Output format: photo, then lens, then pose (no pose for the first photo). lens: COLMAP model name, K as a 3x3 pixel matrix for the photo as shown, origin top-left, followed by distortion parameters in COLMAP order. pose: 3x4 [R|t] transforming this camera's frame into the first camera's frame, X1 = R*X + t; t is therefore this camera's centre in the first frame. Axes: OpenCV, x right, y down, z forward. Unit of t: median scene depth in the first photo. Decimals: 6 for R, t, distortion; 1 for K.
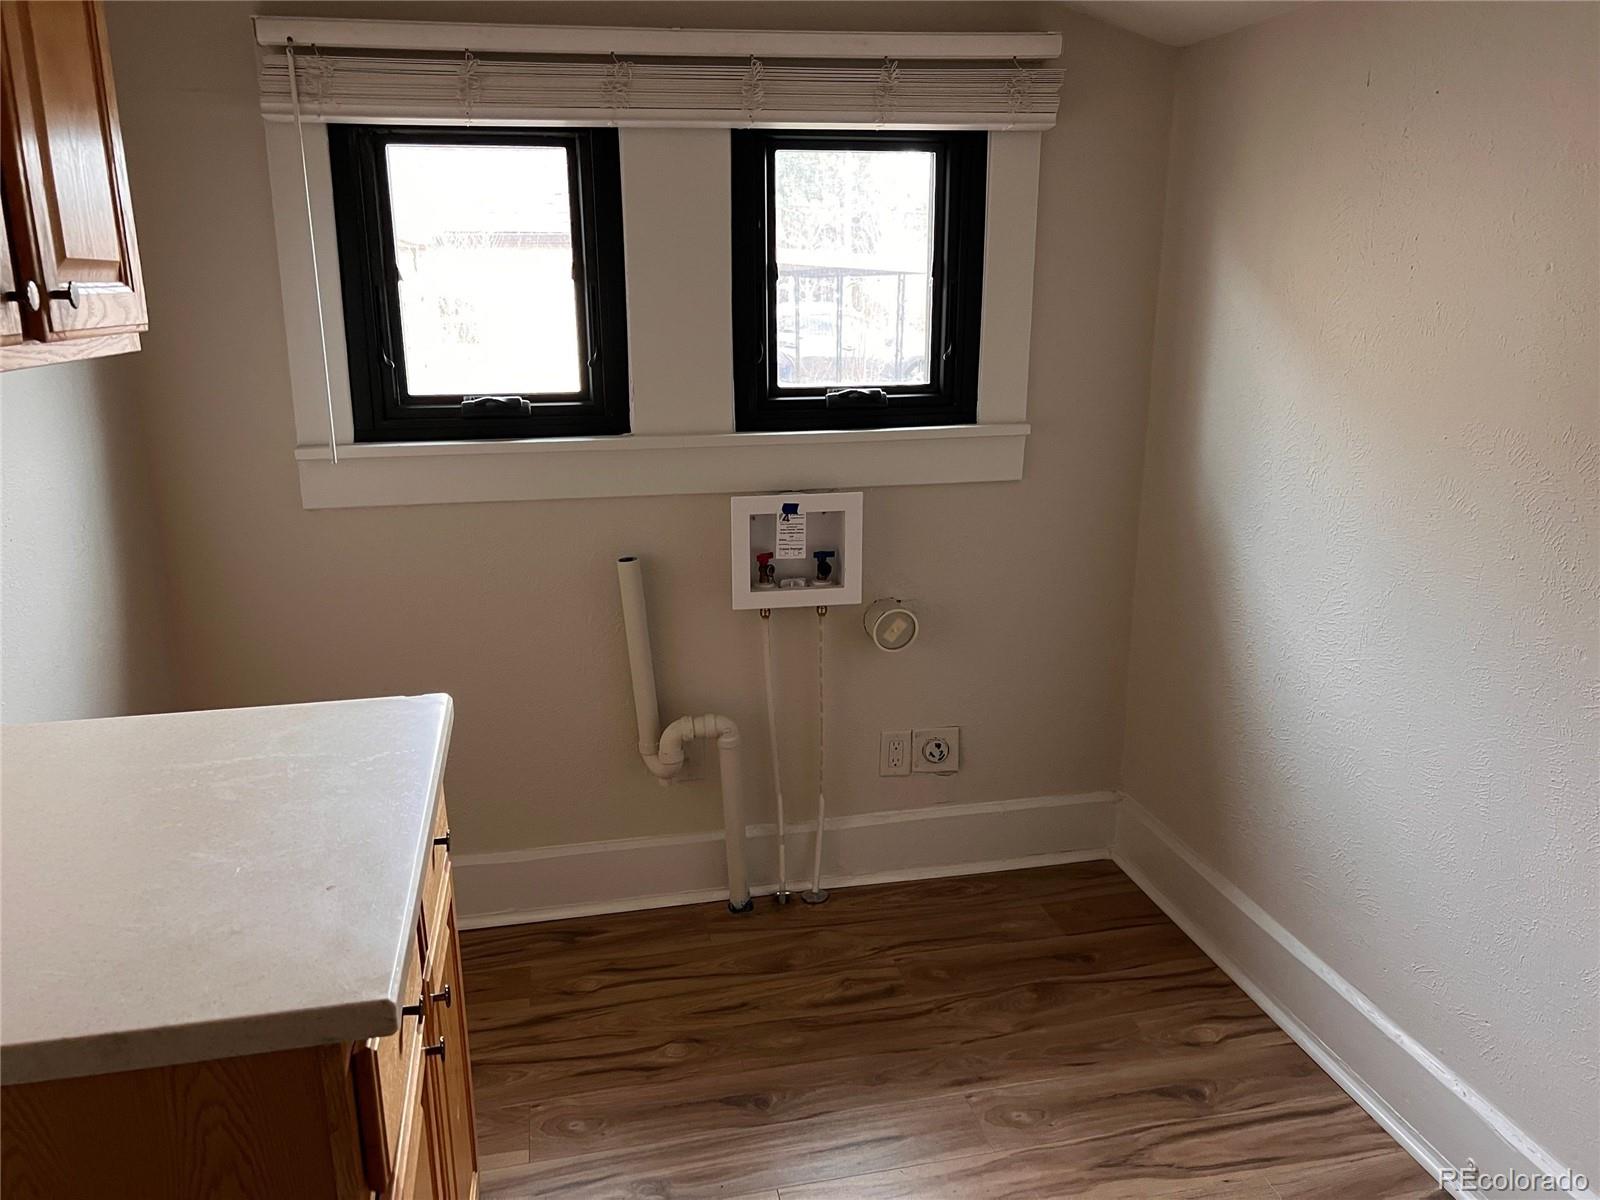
lens RADIAL K [[1218.8, 0, 800.0], [0, 1218.8, 600.0], [0, 0, 1]] dist [0.120514, -0.200838]
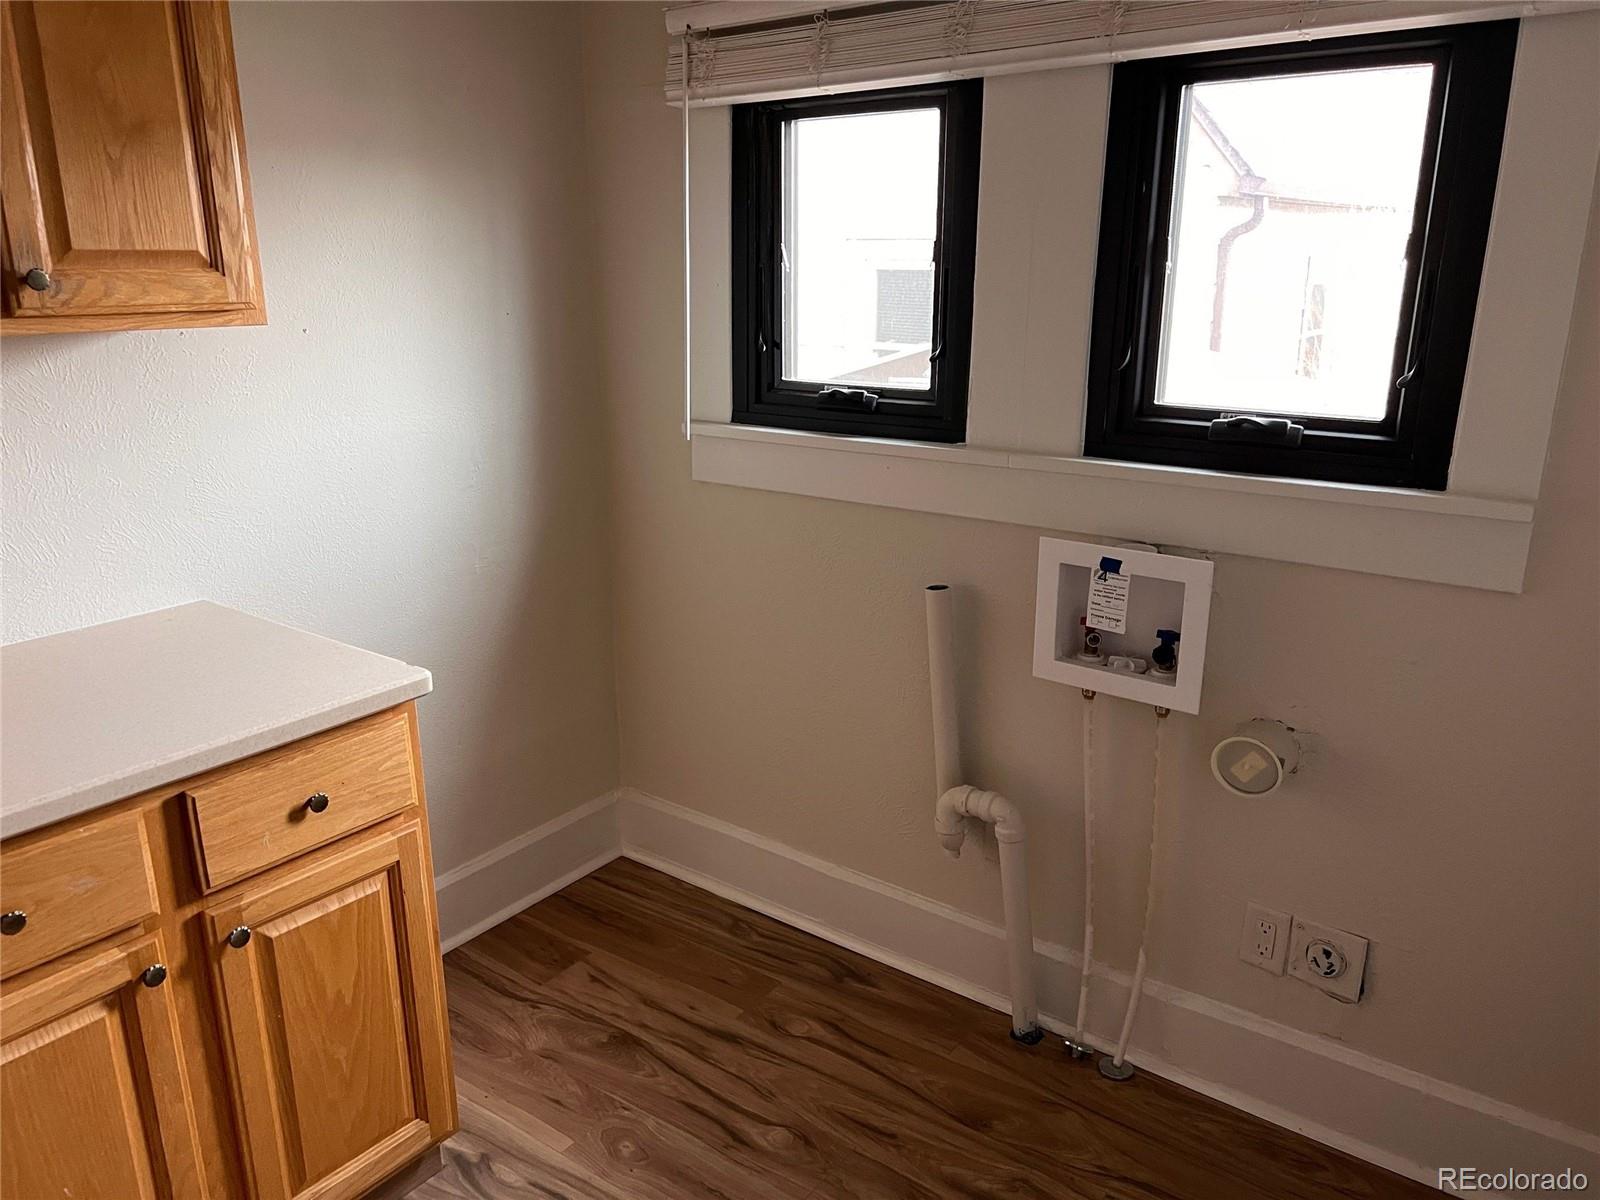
lens RADIAL K [[1194.2, 0, 798.0], [0, 1194.2, 611.6], [0, 0, 1]] dist [0.036924, -0.051224]
pose [[0.653144, 0.215431, -0.725942, 0.406802], [-0.196560, 0.974050, 0.112212, -0.091699], [0.731278, 0.069401, 0.678540, 0.359932]]
